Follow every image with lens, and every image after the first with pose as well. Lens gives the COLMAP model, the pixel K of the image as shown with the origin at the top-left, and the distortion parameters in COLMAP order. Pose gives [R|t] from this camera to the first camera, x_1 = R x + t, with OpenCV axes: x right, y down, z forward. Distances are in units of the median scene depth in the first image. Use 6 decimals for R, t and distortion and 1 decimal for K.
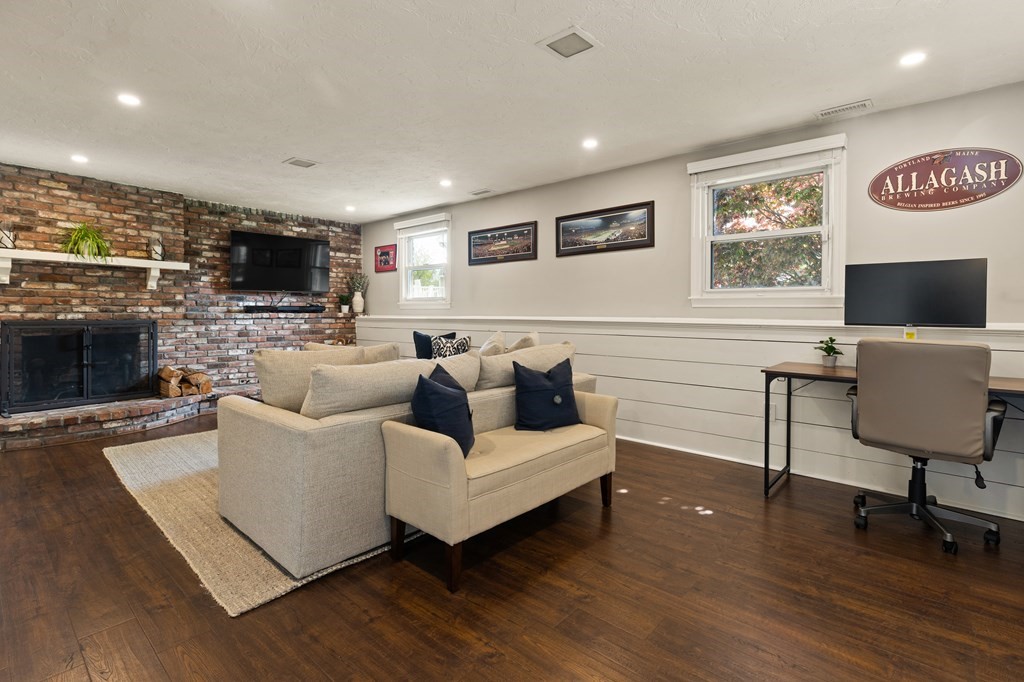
lens RADIAL K [[487.7, 0, 499.1], [0, 487.7, 320.3], [0, 0, 1]] dist [0.006354, 0.001020]
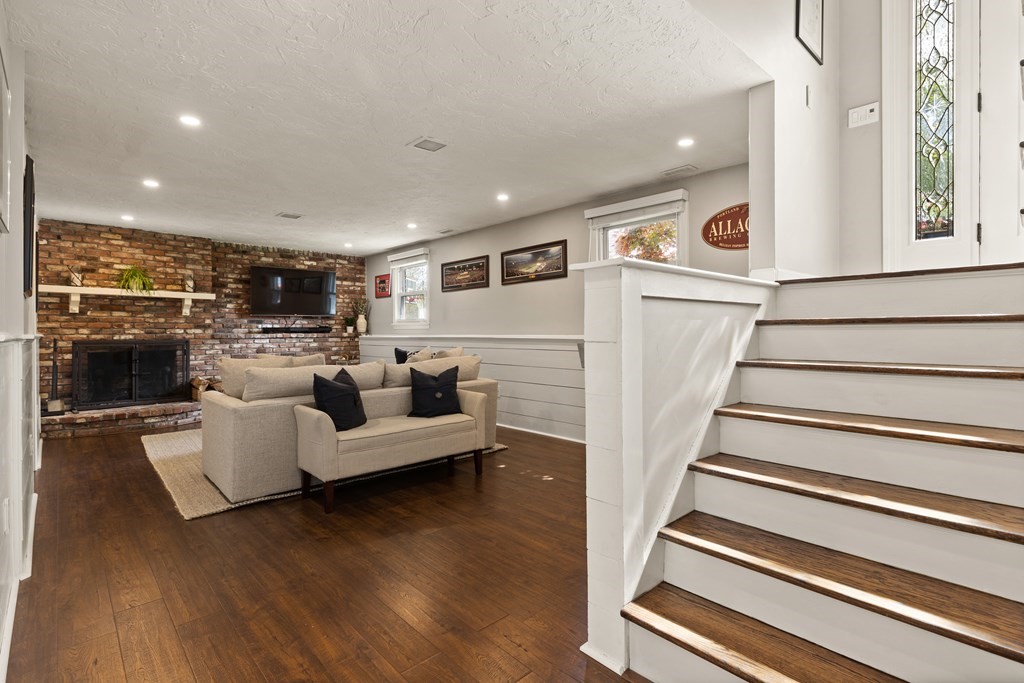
lens RADIAL K [[487.7, 0, 513.0], [0, 487.7, 334.5], [0, 0, 1]] dist [0.006354, 0.001020]
pose [[0.996733, -0.007293, -0.080434, 0.274563], [0.006539, 0.999932, -0.009631, 0.003980], [0.080499, 0.009073, 0.996713, -0.221604]]
